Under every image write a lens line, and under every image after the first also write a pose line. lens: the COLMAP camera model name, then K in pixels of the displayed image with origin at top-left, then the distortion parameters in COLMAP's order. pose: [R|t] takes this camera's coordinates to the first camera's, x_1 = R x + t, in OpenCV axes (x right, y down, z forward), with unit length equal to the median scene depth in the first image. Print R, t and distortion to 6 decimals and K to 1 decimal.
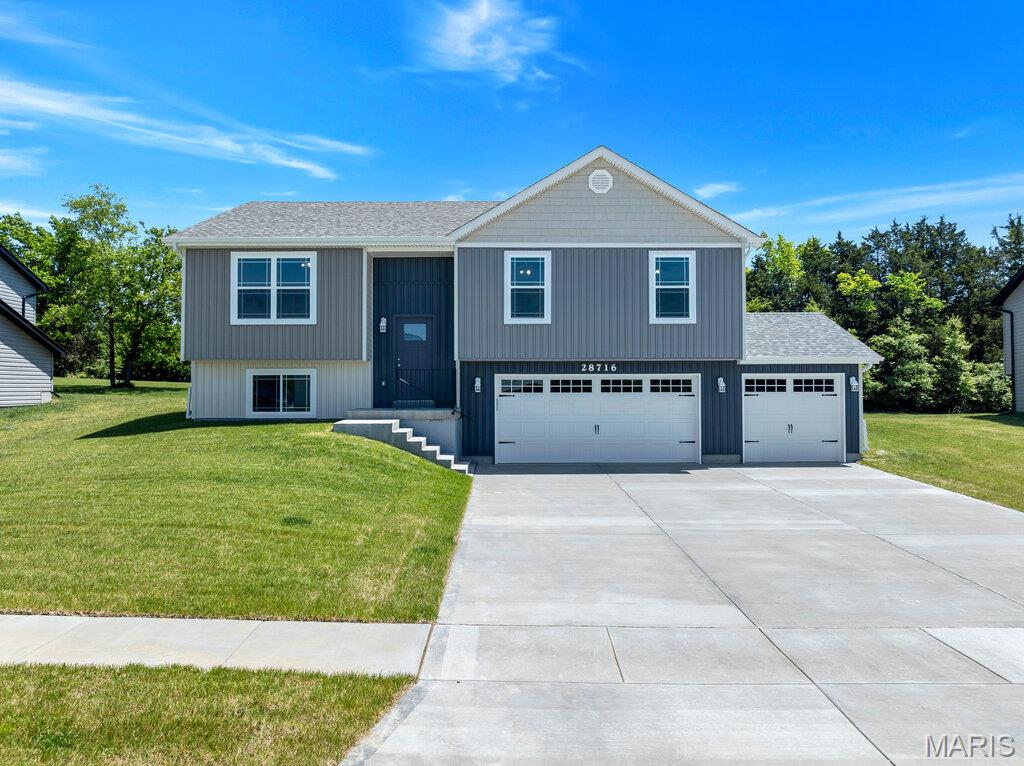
lens RADIAL K [[701.2, 0, 514.5], [0, 701.2, 366.5], [0, 0, 1]] dist [-0.032067, -0.000329]
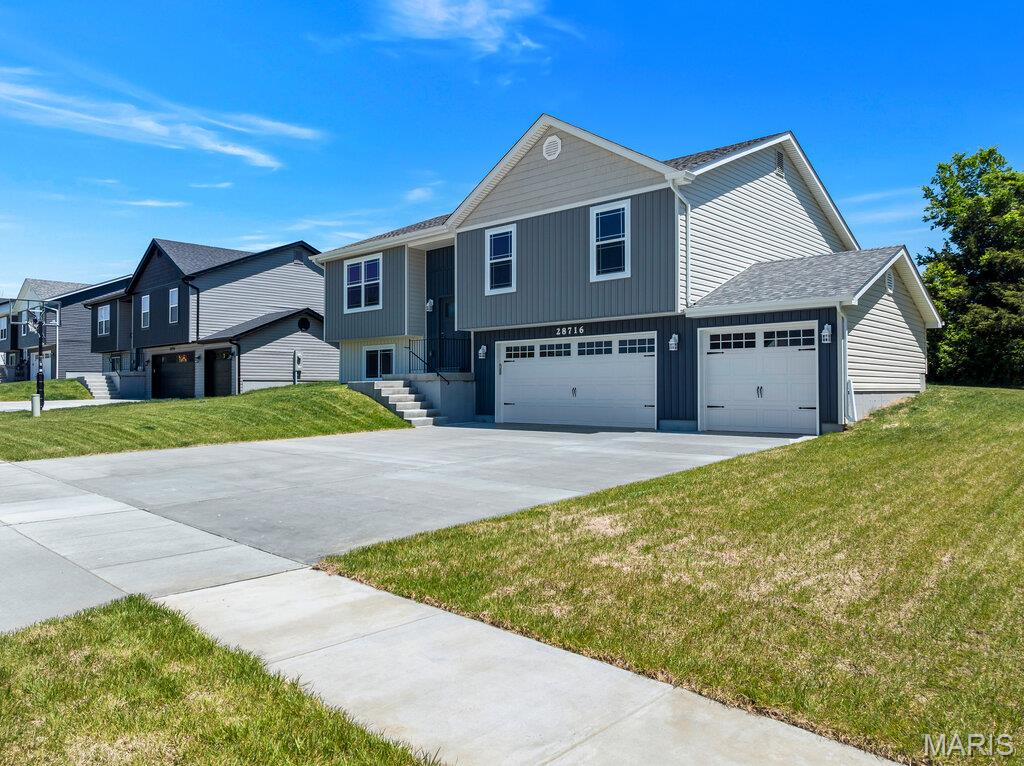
lens RADIAL K [[728.0, 0, 512.0], [0, 728.0, 383.0], [0, 0, 1]] dist [-0.034264, -0.001563]
pose [[0.730270, -0.007335, -0.683119, 0.781019], [0.017933, 0.999804, 0.008436, 0.067207], [0.682923, -0.018411, 0.730258, 0.174043]]
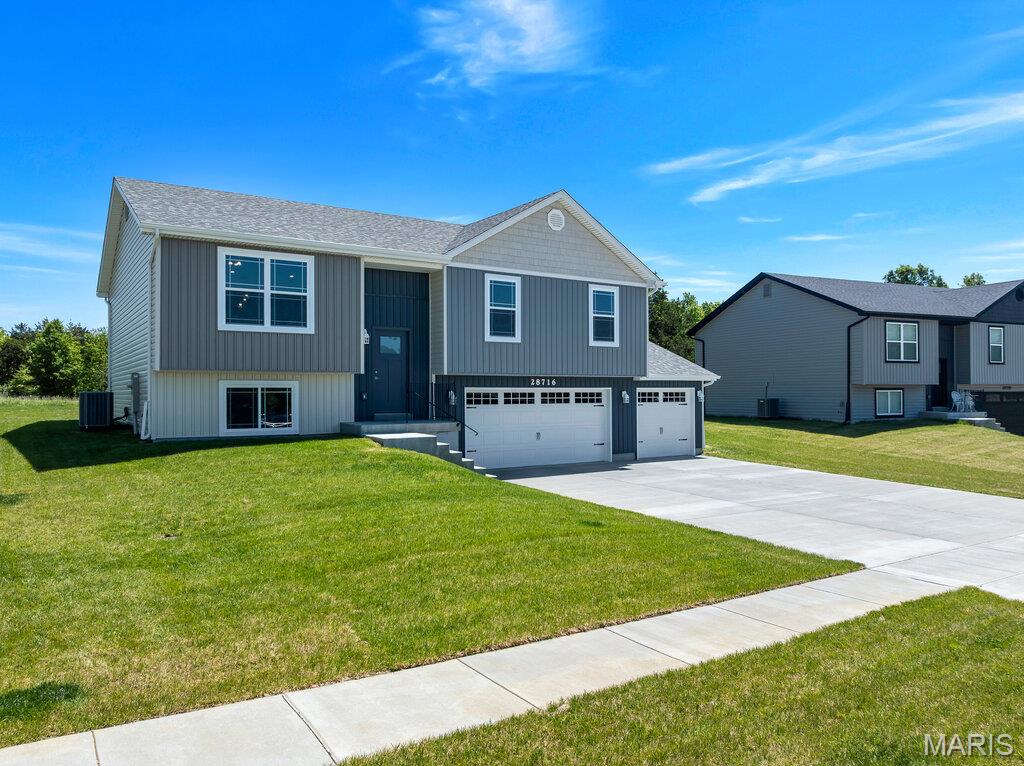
lens RADIAL K [[731.8, 0, 513.8], [0, 731.8, 397.7], [0, 0, 1]] dist [-0.032835, -0.001451]
pose [[0.834540, -0.004144, 0.550931, -0.580436], [-0.009244, 0.999726, 0.021522, 0.001978], [-0.550869, -0.023054, 0.834273, 0.029675]]
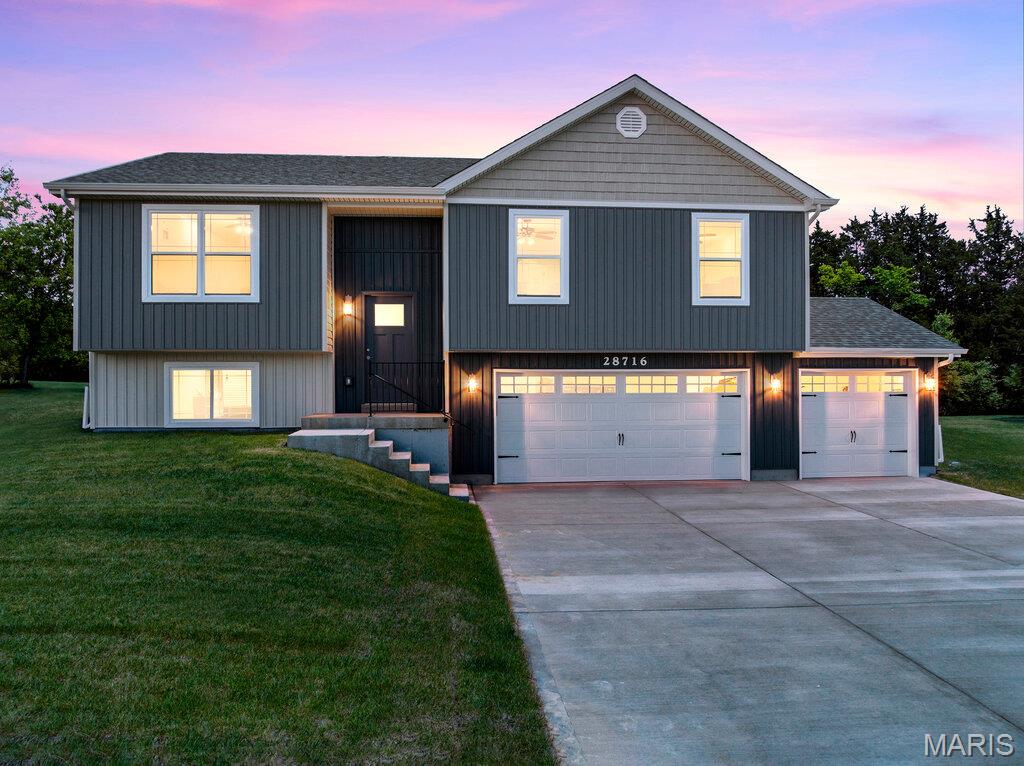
lens RADIAL K [[728.0, 0, 512.0], [0, 728.0, 383.0], [0, 0, 1]] dist [-0.034264, -0.001563]
pose [[0.996770, -0.000962, 0.080307, -0.072980], [-0.000883, 0.999737, 0.022929, 0.007605], [-0.080308, -0.022926, 0.996506, 0.193433]]
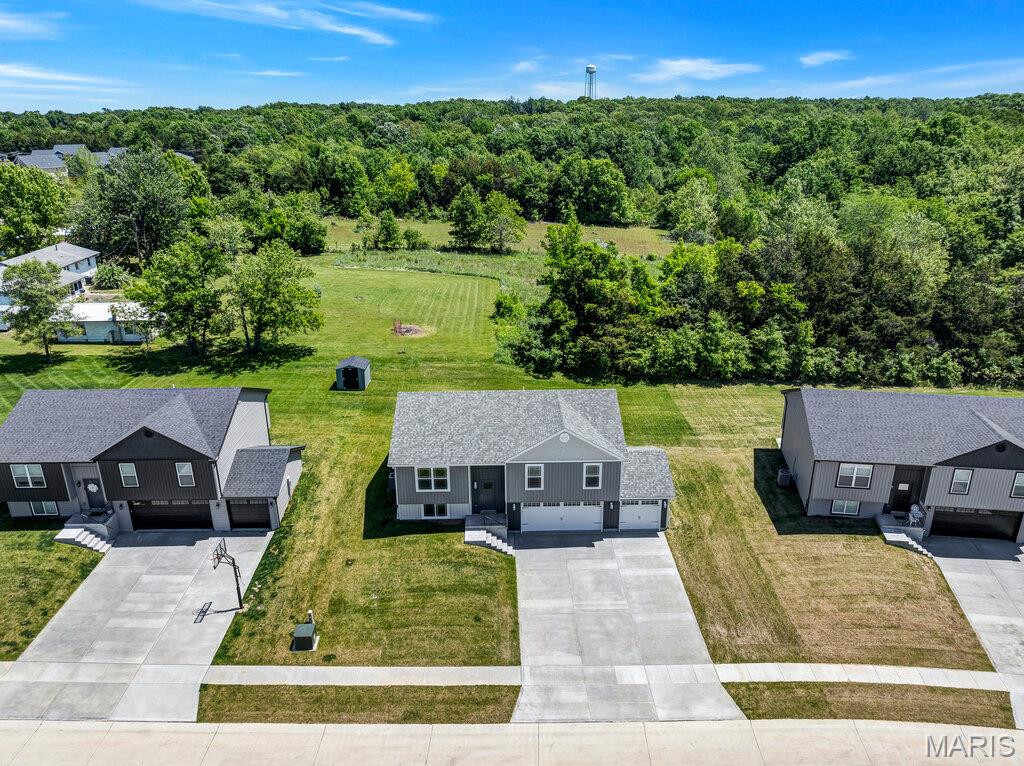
lens RADIAL K [[701.2, 0, 514.5], [0, 701.2, 366.5], [0, 0, 1]] dist [-0.032067, -0.000329]
pose [[0.999848, -0.010398, 0.014023, -0.080793], [0.004701, 0.933973, 0.357312, -1.333232], [-0.016813, -0.357192, 0.933880, -1.156169]]
